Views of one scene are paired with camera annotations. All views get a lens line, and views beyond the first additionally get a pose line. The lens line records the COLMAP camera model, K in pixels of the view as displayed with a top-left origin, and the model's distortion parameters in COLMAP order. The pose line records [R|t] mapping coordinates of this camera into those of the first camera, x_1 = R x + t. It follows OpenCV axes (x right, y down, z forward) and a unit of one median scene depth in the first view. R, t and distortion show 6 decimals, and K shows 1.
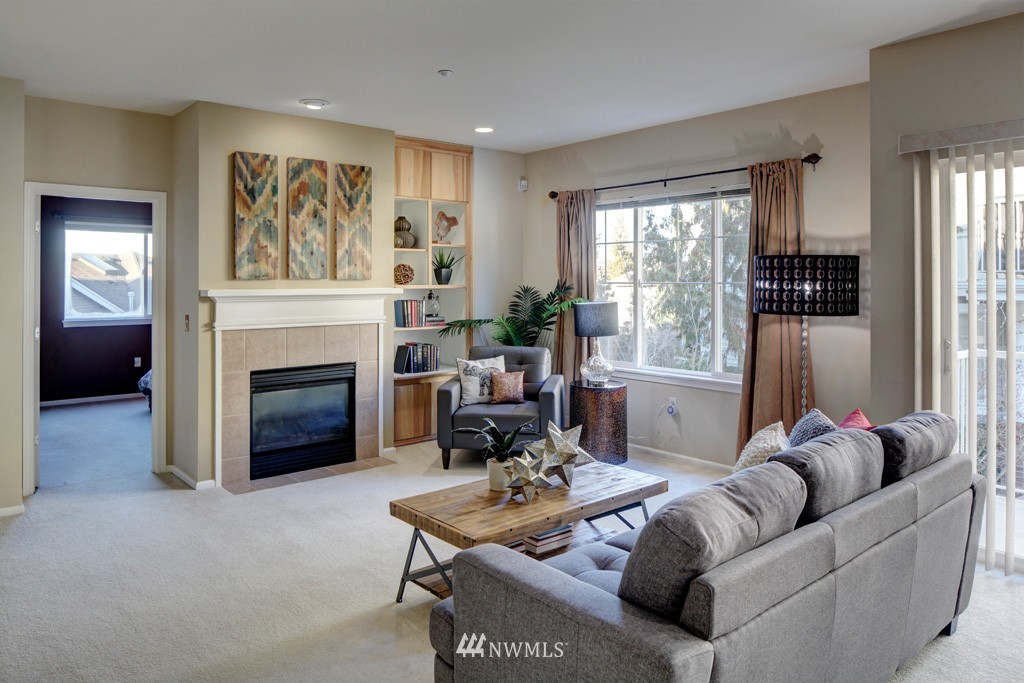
lens RADIAL K [[697.3, 0, 509.4], [0, 697.3, 276.7], [0, 0, 1]] dist [-0.005457, -0.000749]
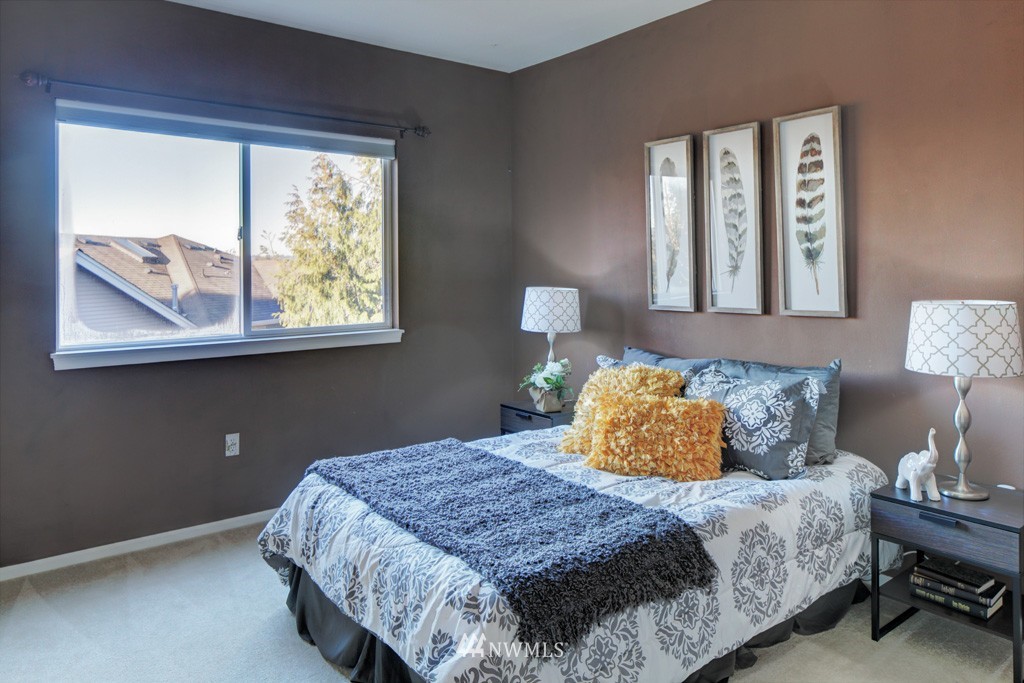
lens RADIAL K [[694.5, 0, 509.4], [0, 694.5, 266.3], [0, 0, 1]] dist [-0.006225, -0.000358]
pose [[0.999345, -0.008454, -0.035175, -0.548689], [0.008437, 0.999964, -0.000616, 0.024645], [0.035179, 0.000319, 0.999381, 0.915422]]
